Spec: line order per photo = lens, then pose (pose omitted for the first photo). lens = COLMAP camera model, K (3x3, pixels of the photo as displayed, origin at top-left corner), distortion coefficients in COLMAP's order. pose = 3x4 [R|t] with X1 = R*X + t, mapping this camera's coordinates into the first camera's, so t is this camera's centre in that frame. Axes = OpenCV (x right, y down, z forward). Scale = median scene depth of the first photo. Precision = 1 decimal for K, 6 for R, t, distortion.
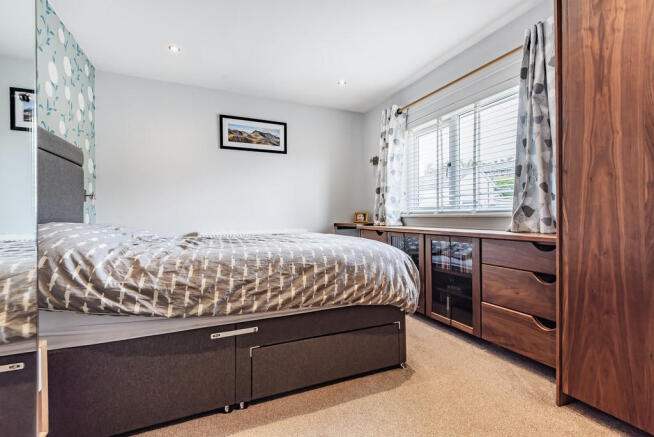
lens RADIAL K [[295.4, 0, 324.3], [0, 295.4, 218.1], [0, 0, 1]] dist [-0.001622, -0.004339]
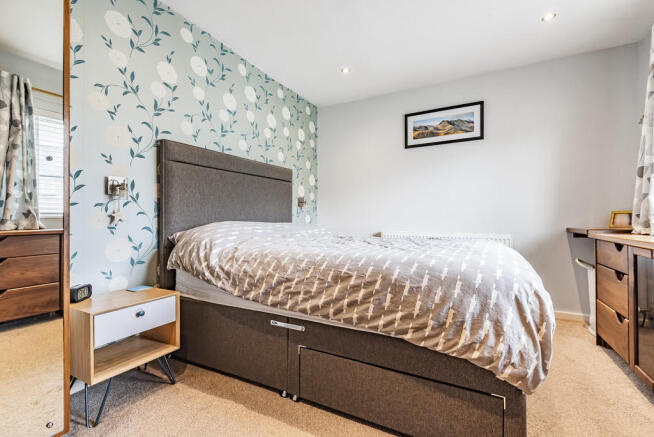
lens RADIAL K [[295.4, 0, 324.2], [0, 295.4, 217.7], [0, 0, 1]] dist [-0.001622, -0.004339]
pose [[0.604912, -0.000522, -0.796292, 0.572211], [-0.004592, 0.999981, -0.004143, -0.001198], [0.796279, 0.006163, 0.604898, 0.409501]]
